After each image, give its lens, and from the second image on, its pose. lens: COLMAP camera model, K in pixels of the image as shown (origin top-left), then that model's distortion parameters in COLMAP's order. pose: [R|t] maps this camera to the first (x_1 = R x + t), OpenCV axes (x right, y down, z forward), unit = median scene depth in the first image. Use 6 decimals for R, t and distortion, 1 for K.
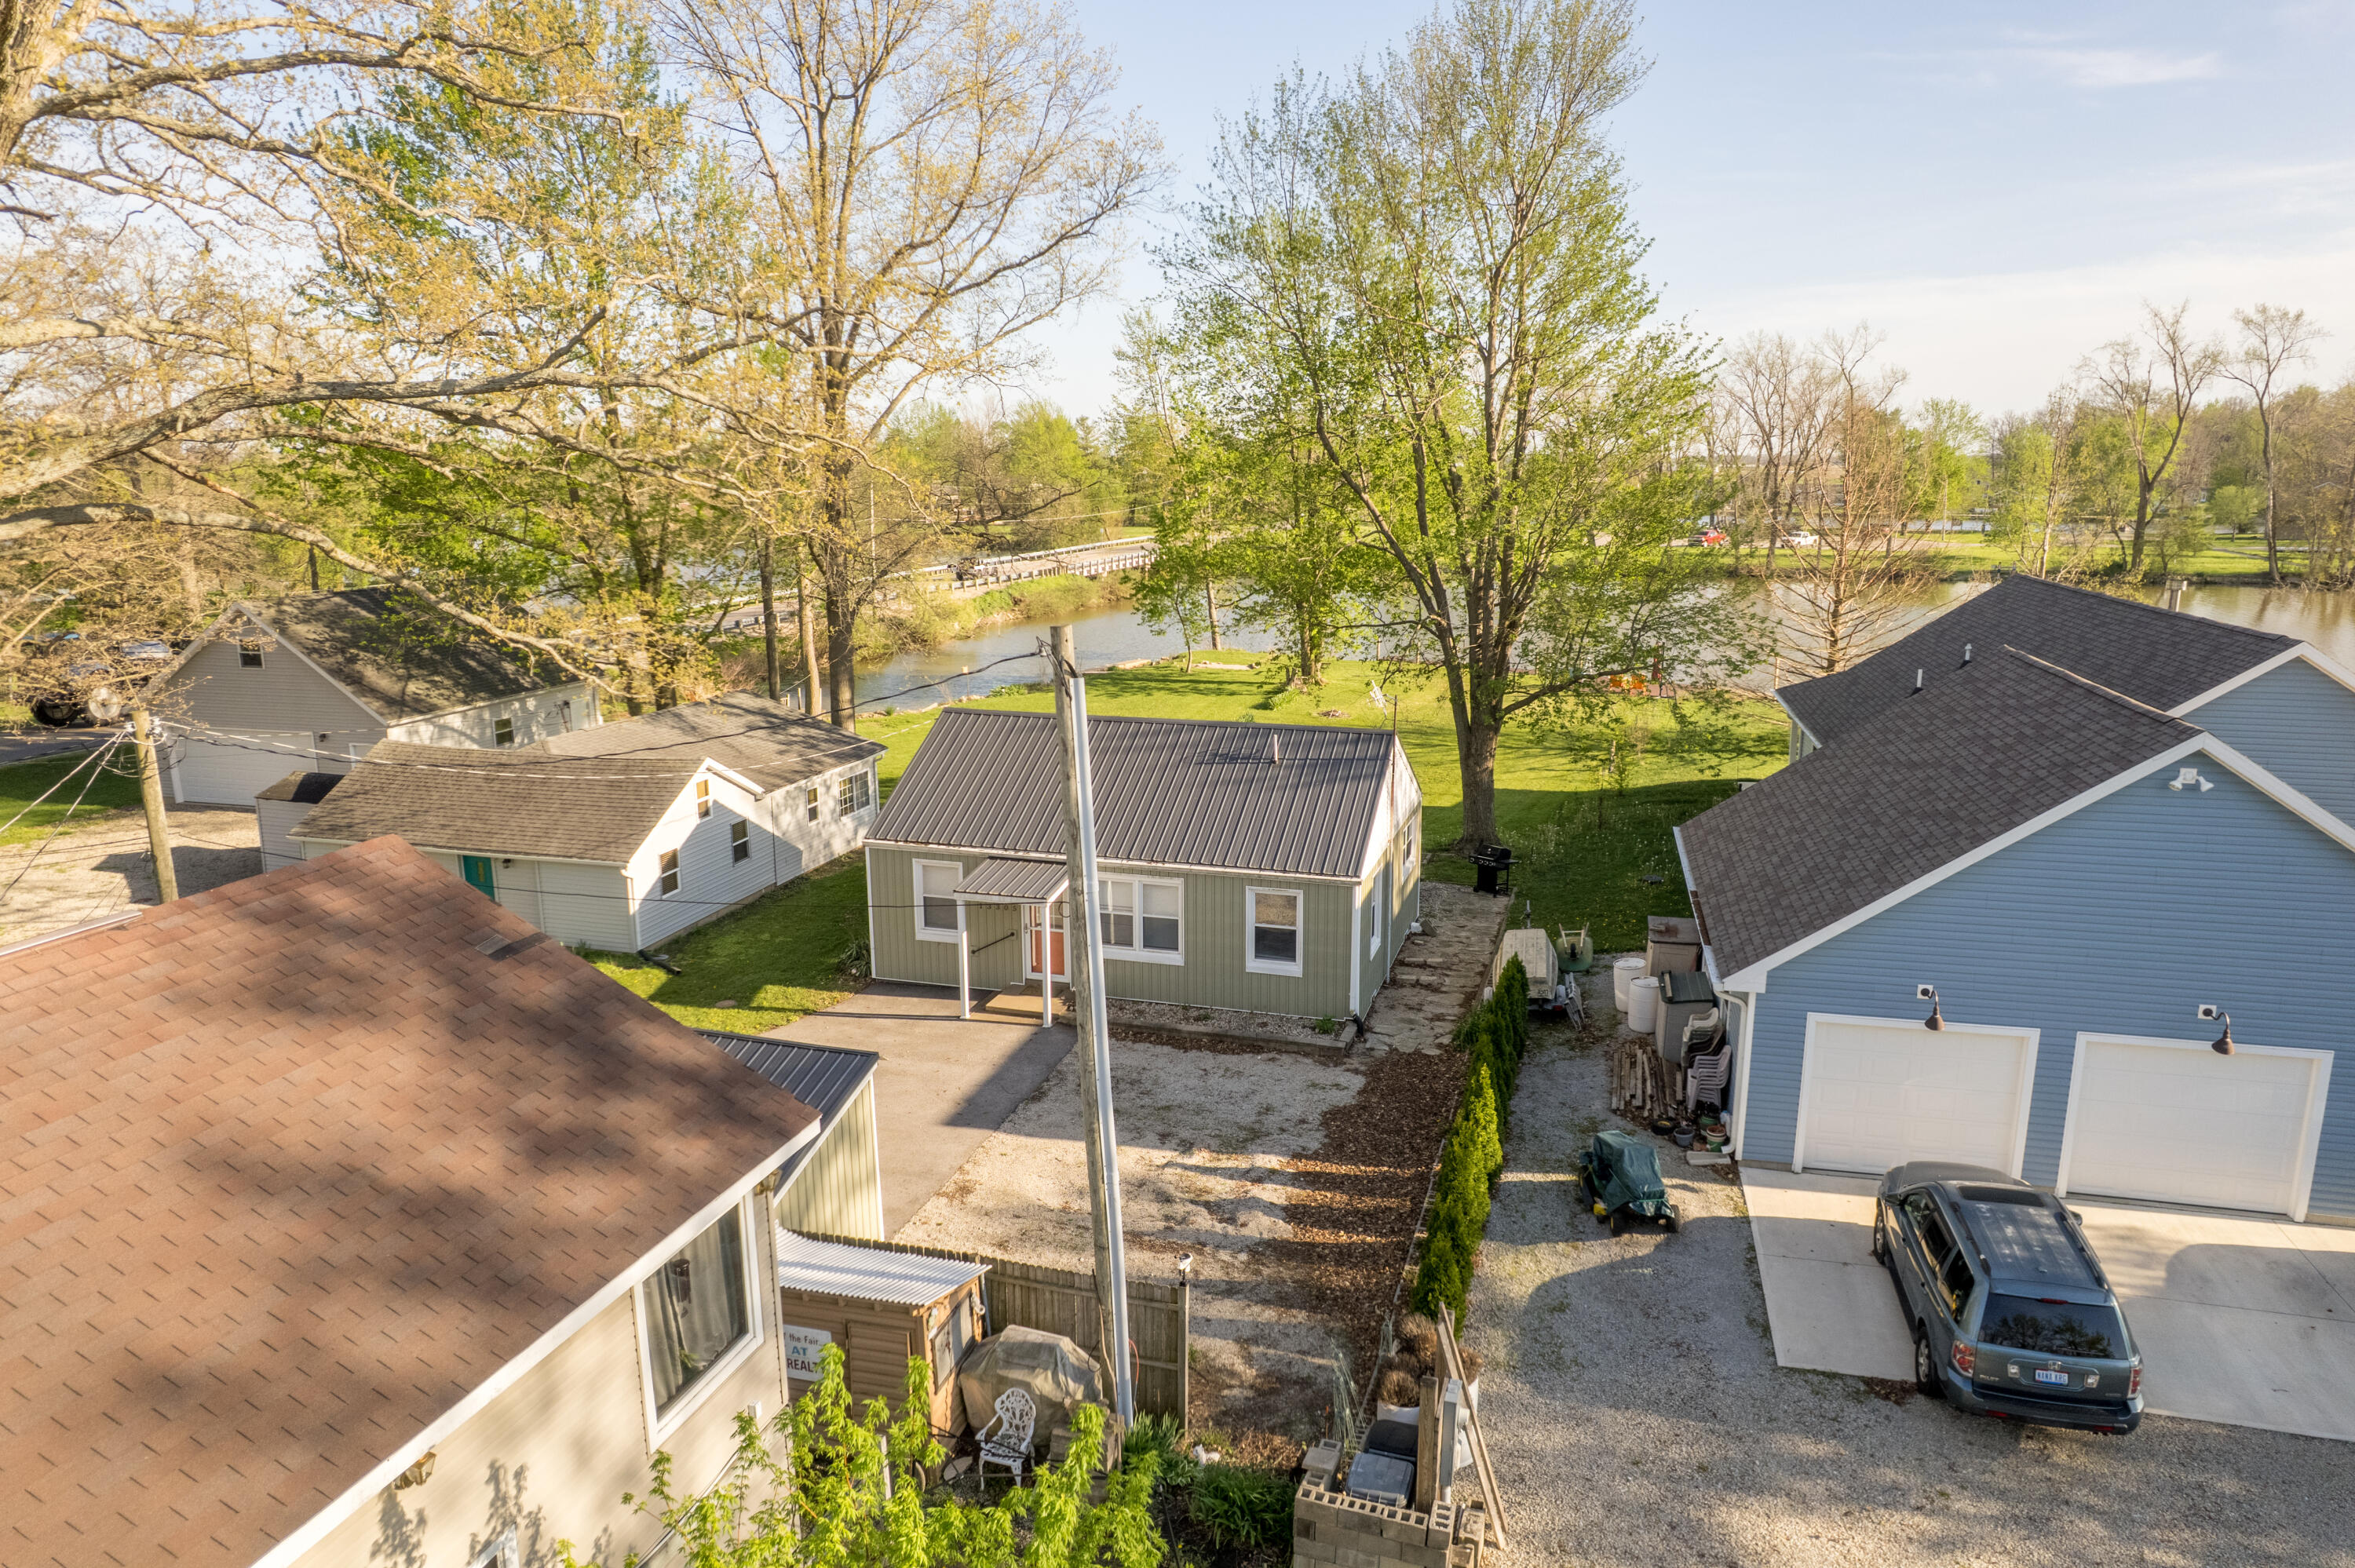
lens RADIAL K [[1523.0, 0, 1177.5], [0, 1523.0, 784.0], [0, 0, 1]] dist [-0.069467, 0.046962]
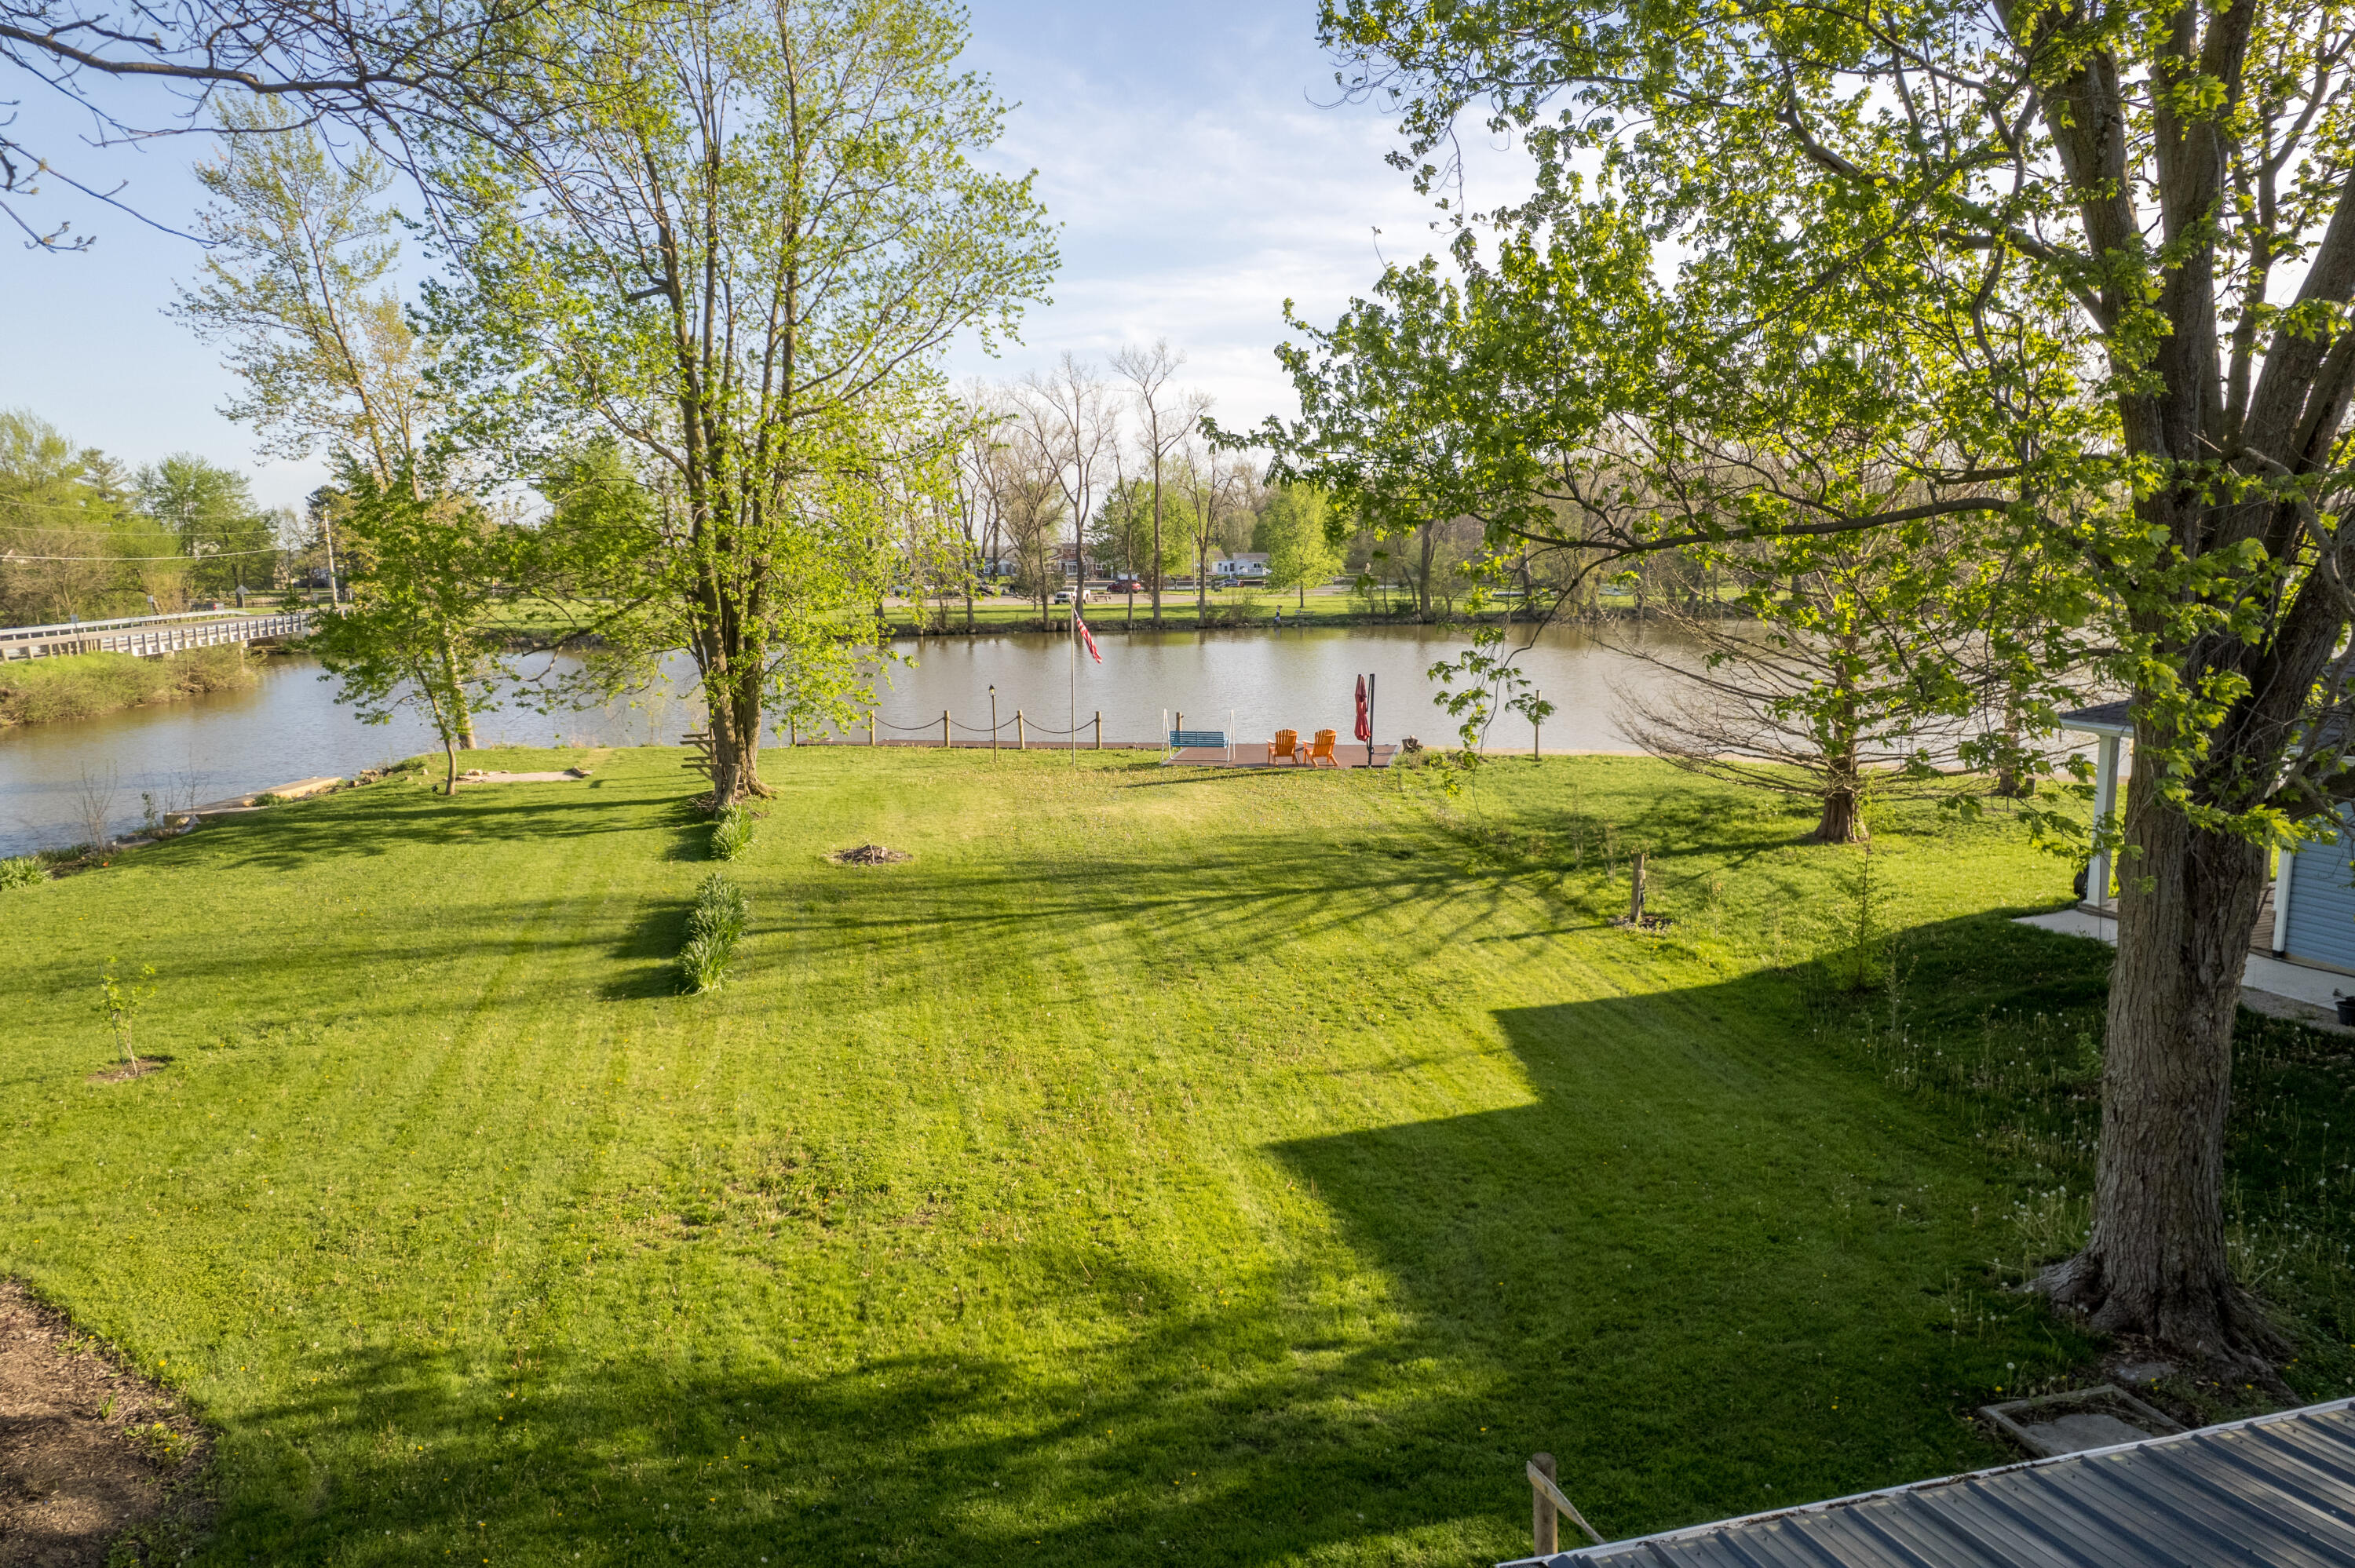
lens RADIAL K [[1516.9, 0, 1186.0], [0, 1516.9, 786.3], [0, 0, 1]] dist [-0.087761, 0.083223]
pose [[0.839781, -0.080259, 0.536960, -0.135709], [0.112255, 0.993310, -0.027092, -0.095901], [-0.531193, 0.083028, 0.843173, 1.231450]]
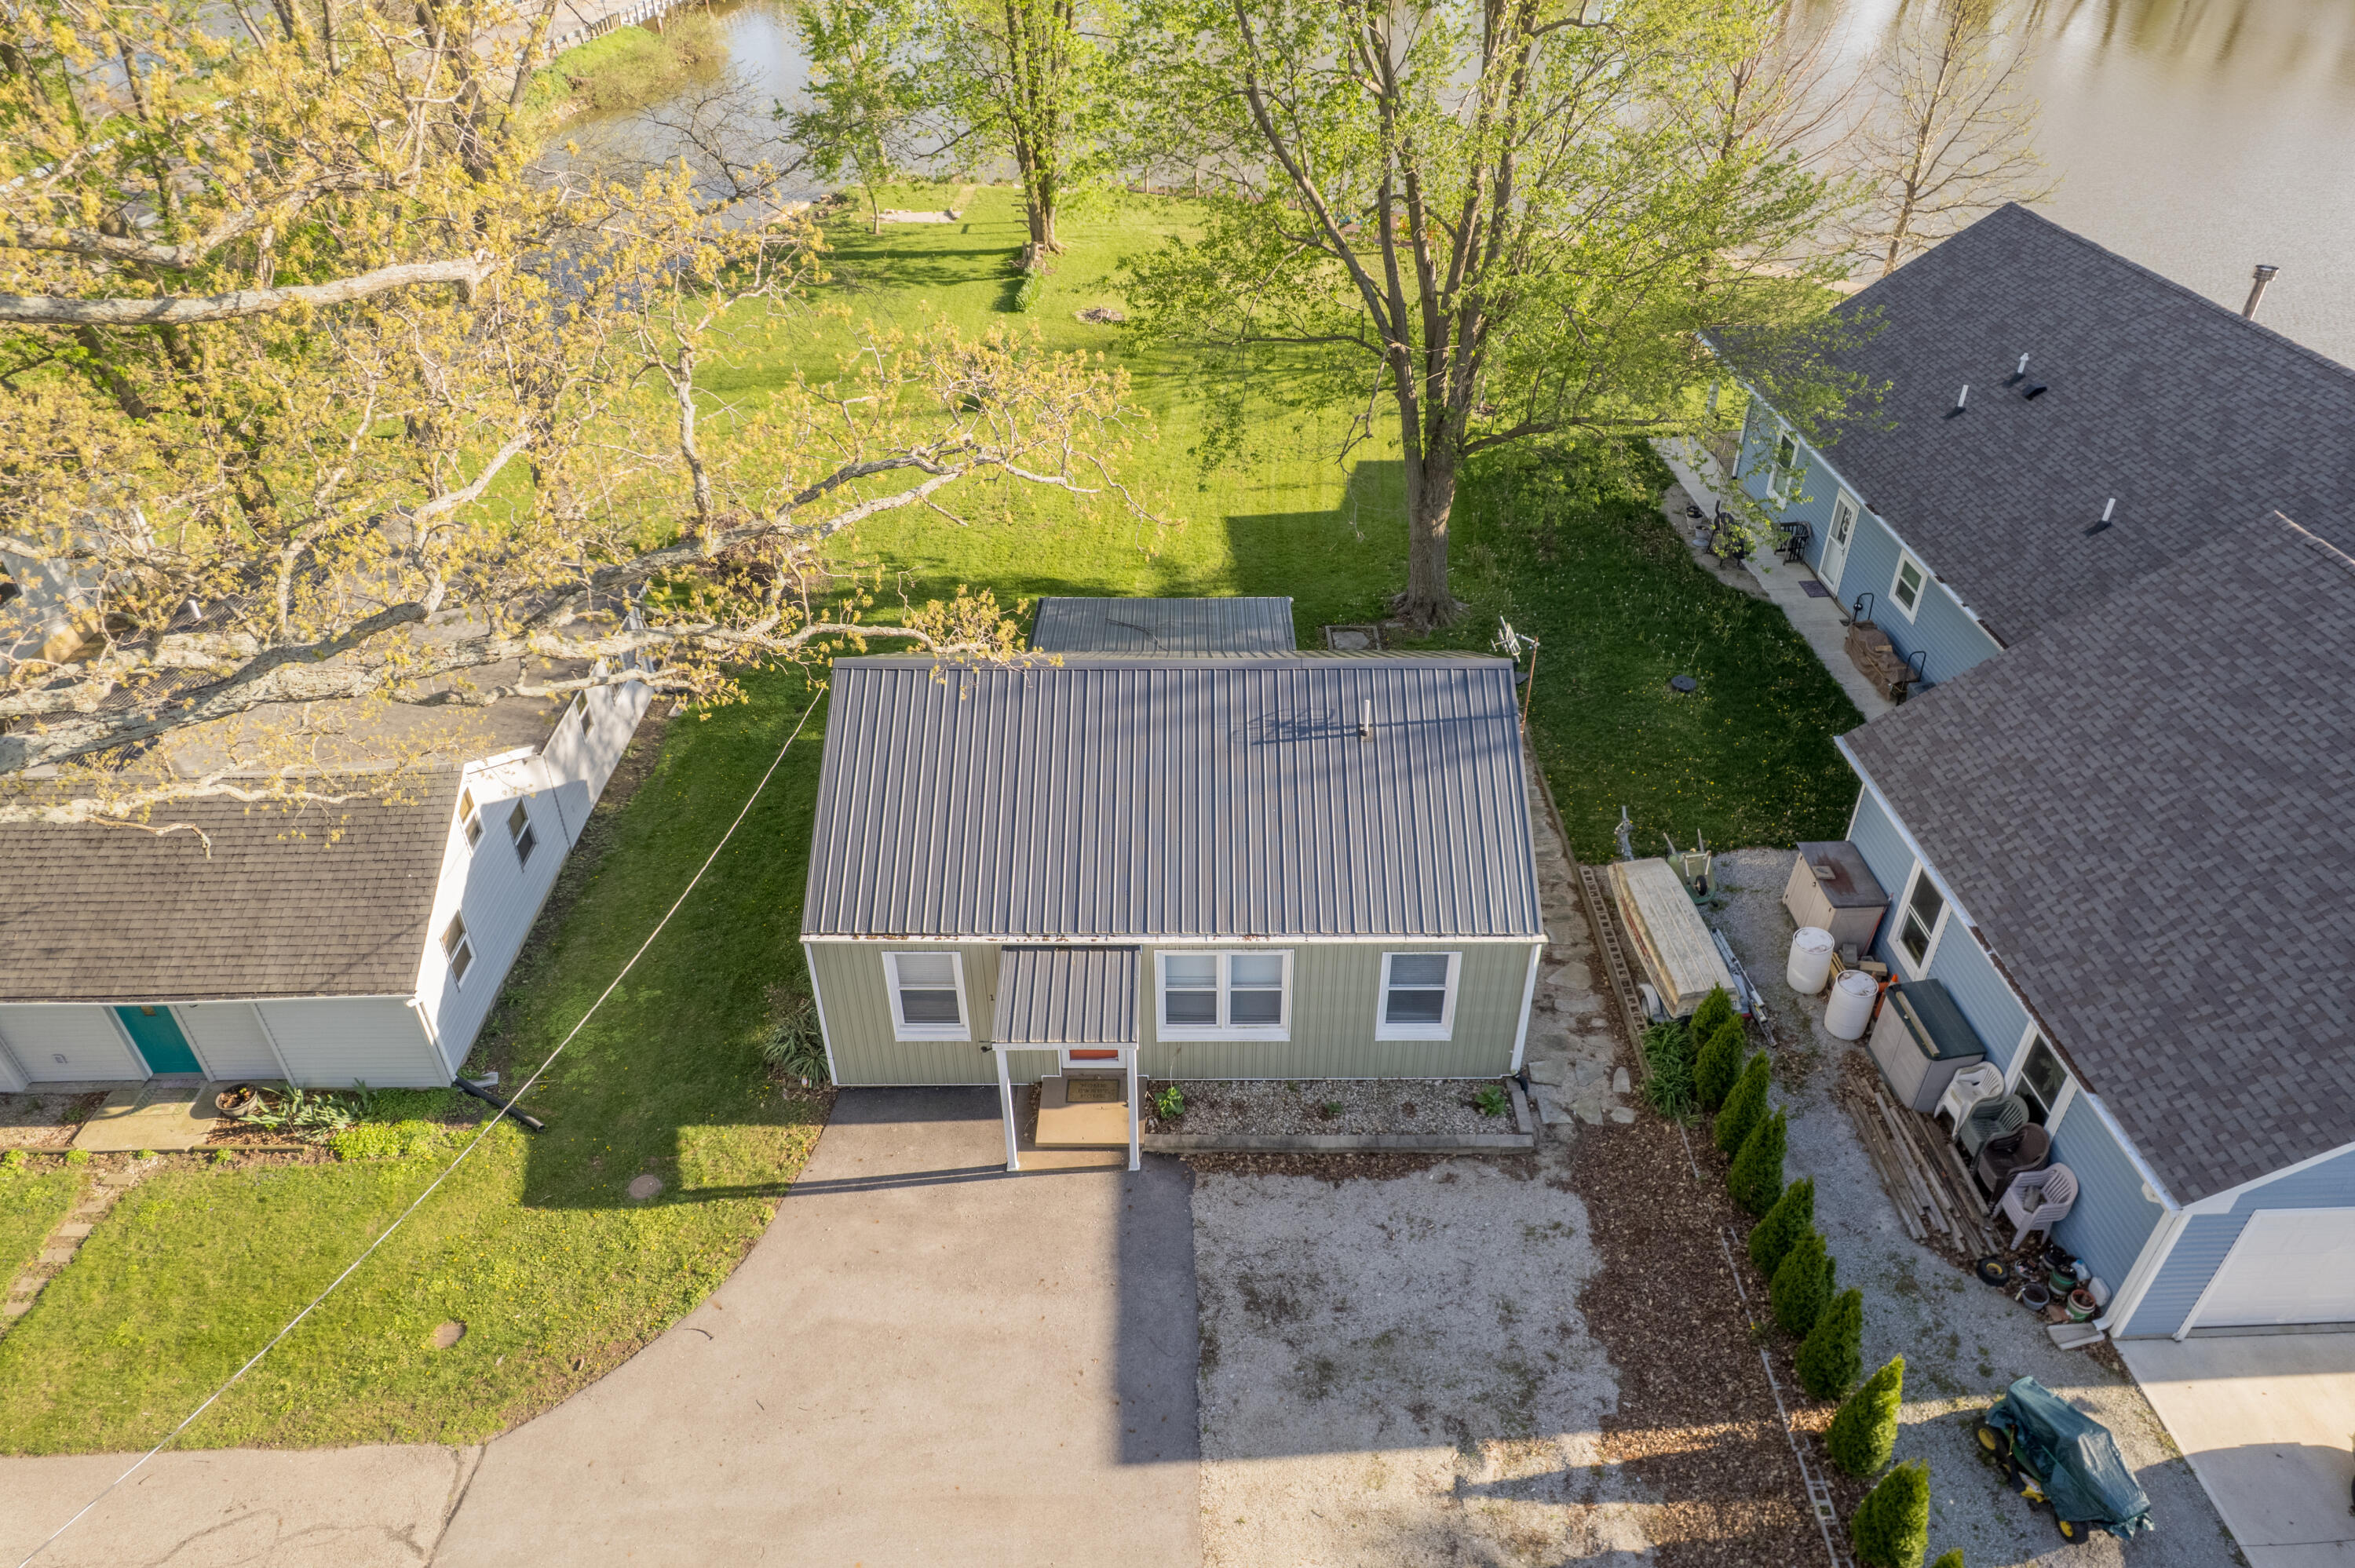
lens RADIAL K [[1523.0, 0, 1177.5], [0, 1523.0, 784.0], [0, 0, 1]] dist [-0.069467, 0.046962]
pose [[0.956247, -0.169816, 0.238230, -0.206537], [0.062878, 0.914561, 0.399530, -0.300522], [-0.285722, -0.367070, 0.885224, 0.400873]]
